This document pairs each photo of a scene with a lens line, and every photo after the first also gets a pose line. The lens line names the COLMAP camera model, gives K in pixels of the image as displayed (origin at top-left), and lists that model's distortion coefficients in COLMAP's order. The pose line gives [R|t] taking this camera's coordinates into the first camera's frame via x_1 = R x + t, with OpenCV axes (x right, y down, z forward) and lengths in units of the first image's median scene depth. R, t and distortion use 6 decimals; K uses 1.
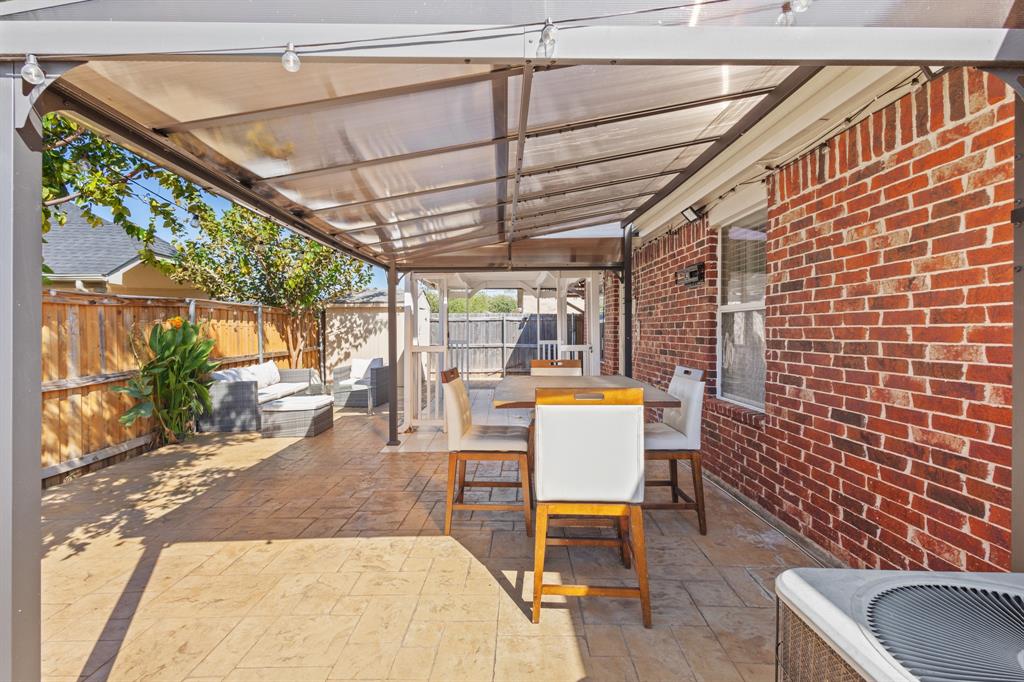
lens RADIAL K [[481.3, 0, 507.0], [0, 481.3, 331.3], [0, 0, 1]] dist [0.016870, -0.002292]
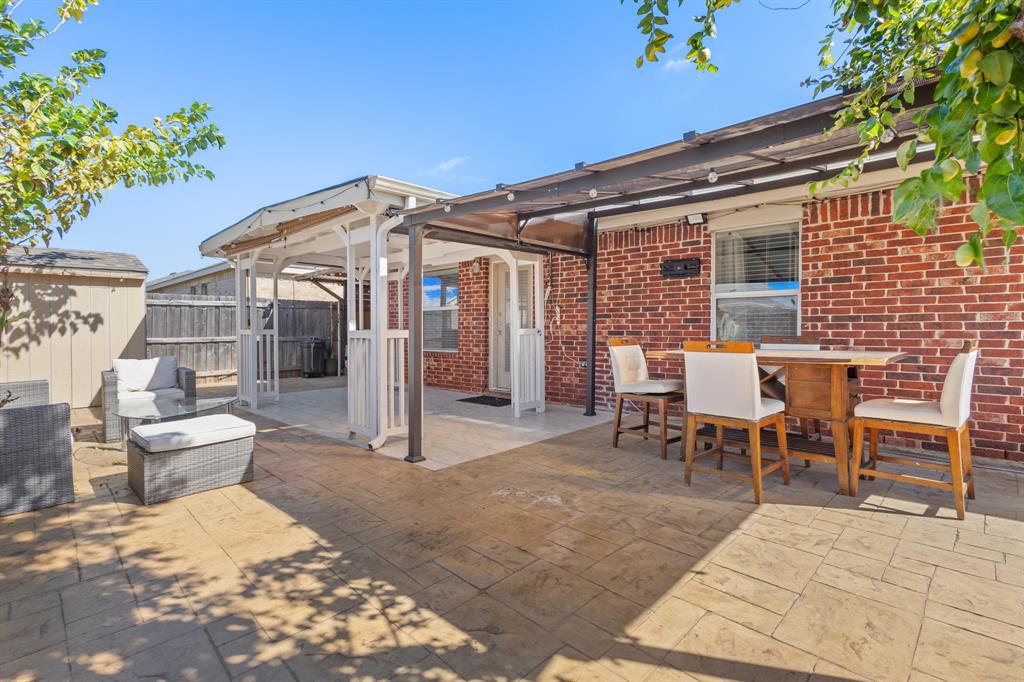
lens RADIAL K [[481.3, 0, 510.2], [0, 481.3, 343.1], [0, 0, 1]] dist [0.016870, -0.002292]
pose [[0.684943, -0.026733, 0.728106, -1.173541], [0.003365, 0.999432, 0.033530, 0.048533], [-0.728589, -0.020515, 0.684644, 0.669852]]
